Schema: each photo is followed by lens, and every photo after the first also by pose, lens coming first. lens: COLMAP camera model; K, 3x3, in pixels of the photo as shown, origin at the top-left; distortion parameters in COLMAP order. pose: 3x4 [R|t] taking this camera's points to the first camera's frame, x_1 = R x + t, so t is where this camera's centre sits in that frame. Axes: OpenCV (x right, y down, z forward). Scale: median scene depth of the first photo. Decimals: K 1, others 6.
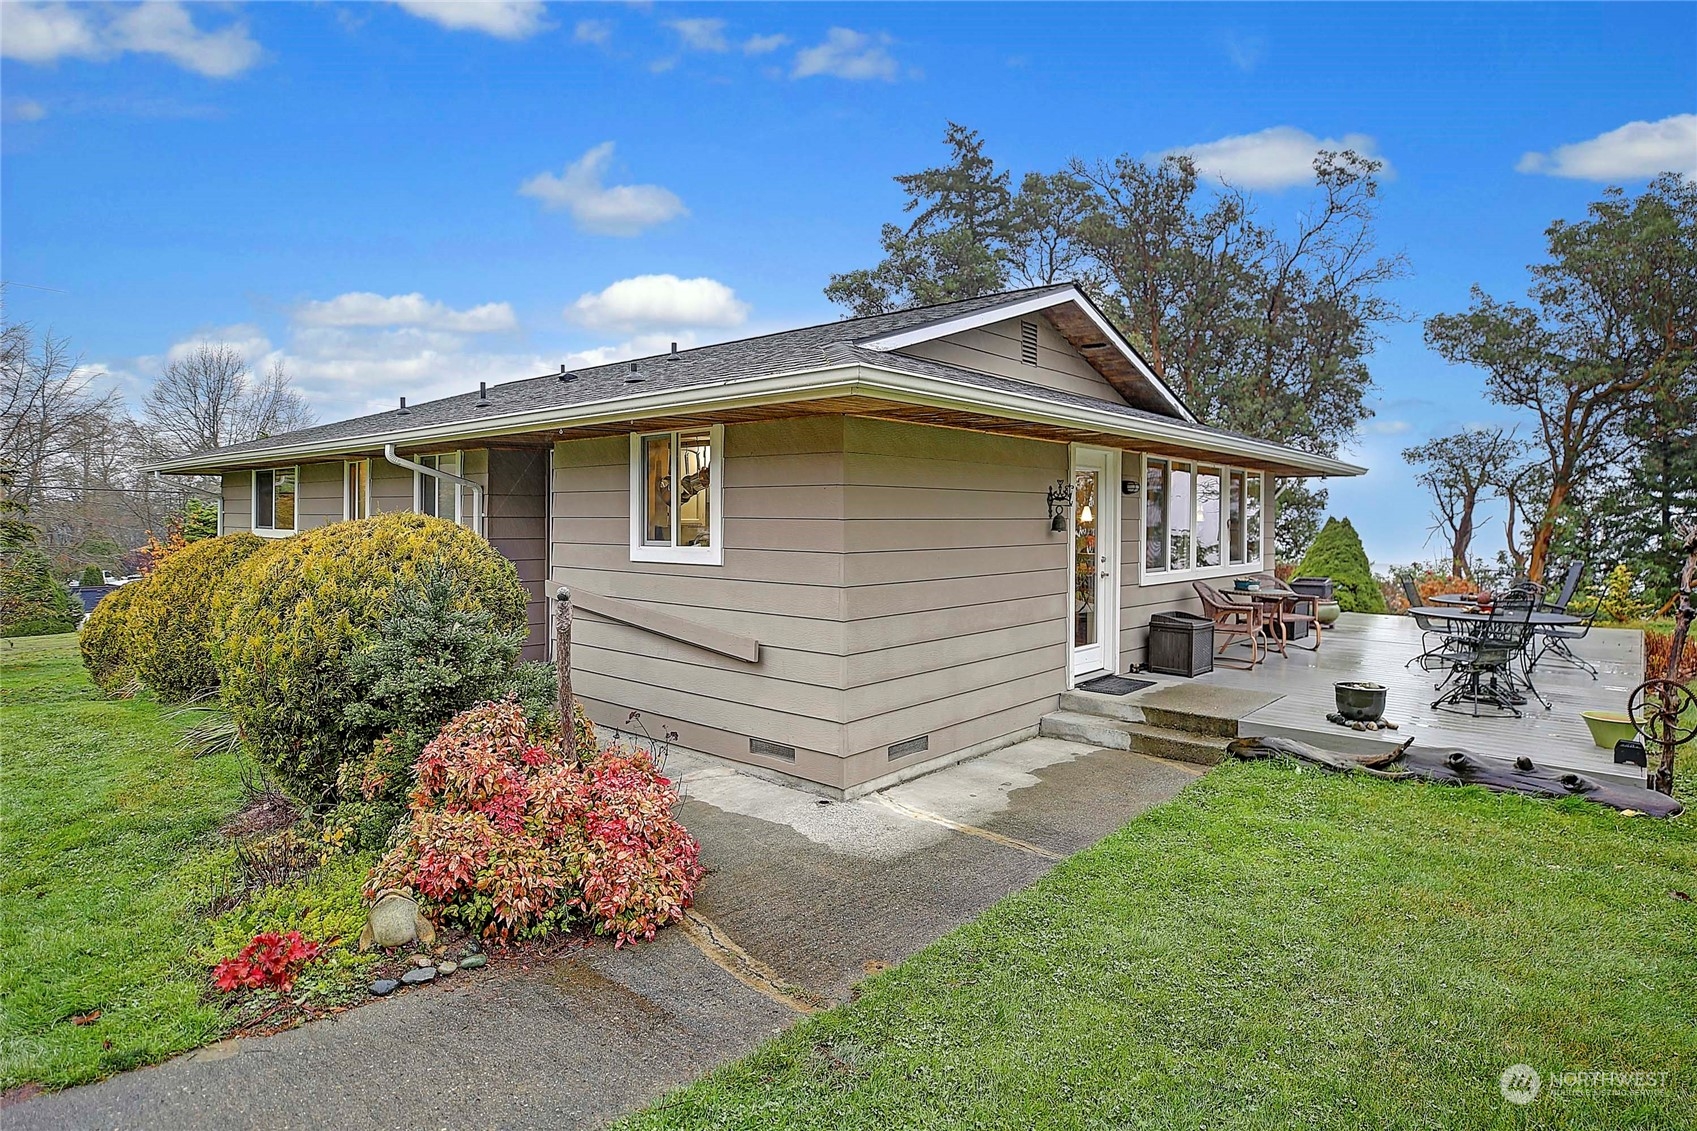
lens RADIAL K [[918.6, 0, 843.2], [0, 918.6, 528.7], [0, 0, 1]] dist [0.000328, 0.000077]
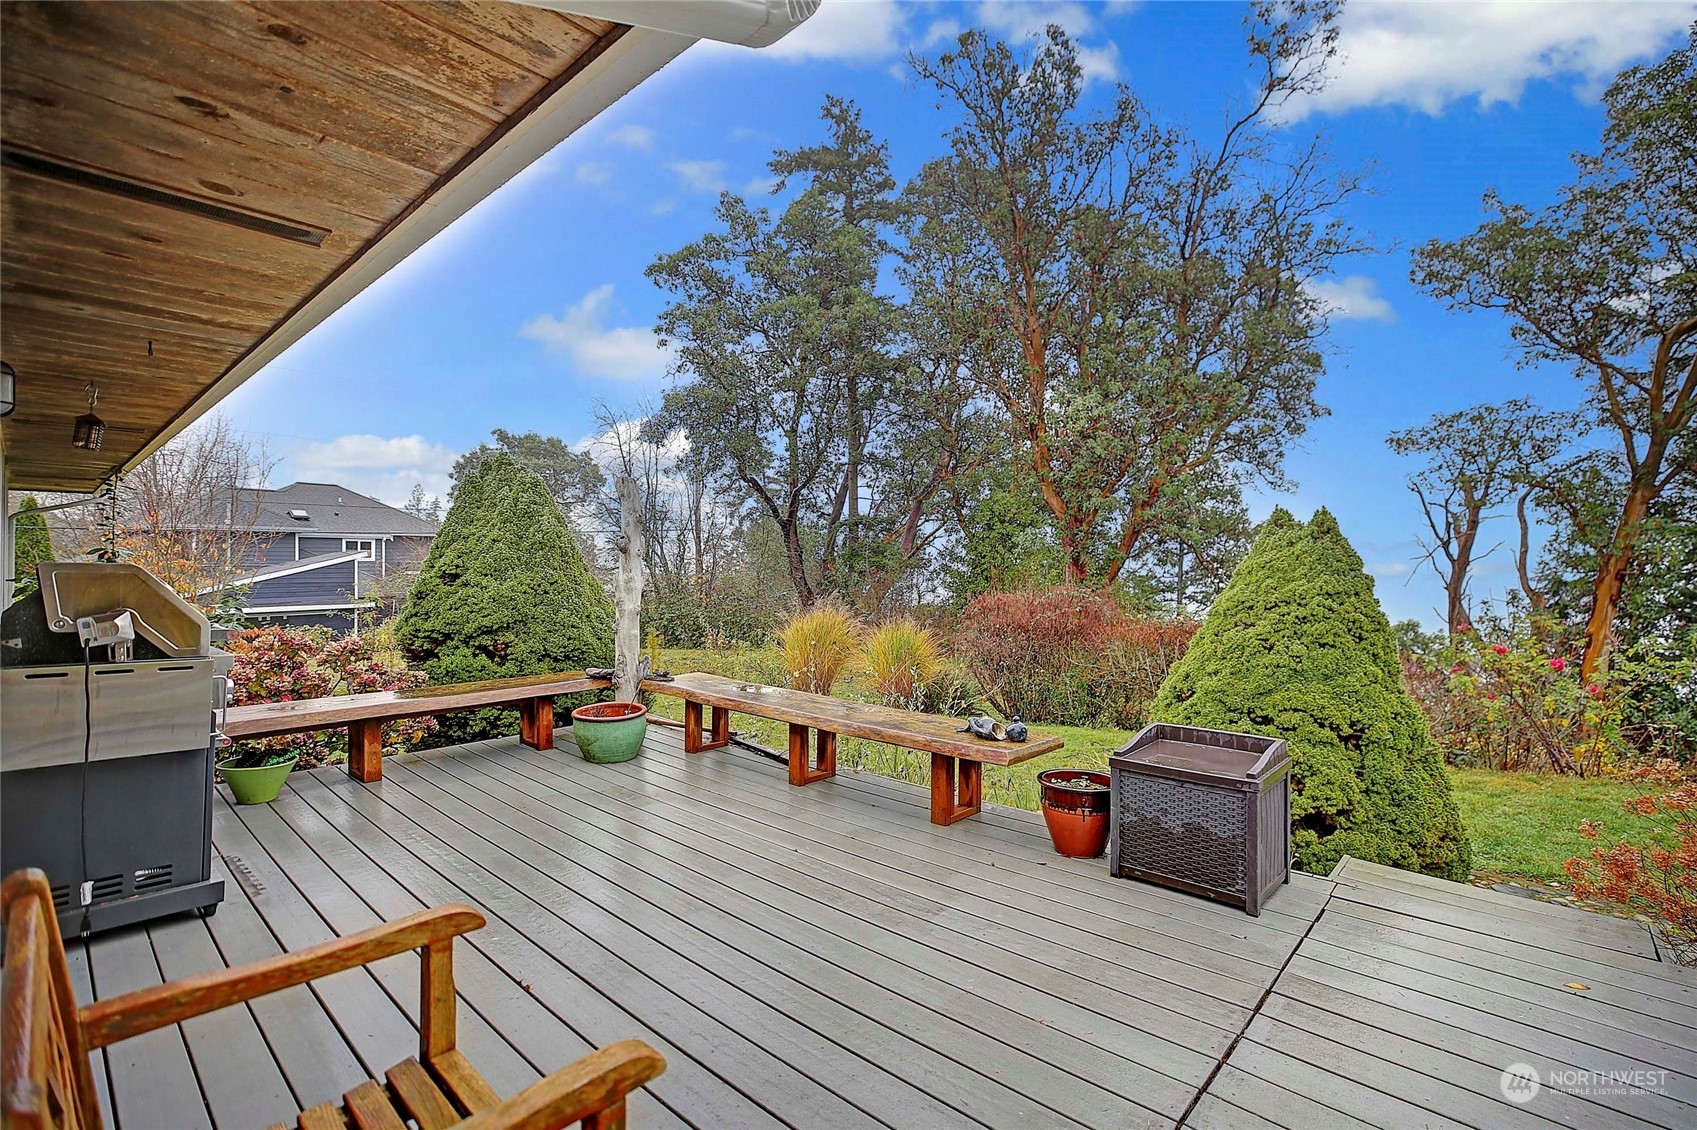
lens RADIAL K [[783.4, 0, 840.5], [0, 783.4, 562.1], [0, 0, 1]] dist [-0.024543, 0.005516]
pose [[0.999749, -0.005271, -0.021779, 0.220886], [0.005116, 0.999961, -0.007145, 0.004559], [0.021816, 0.007032, 0.999737, 0.417550]]
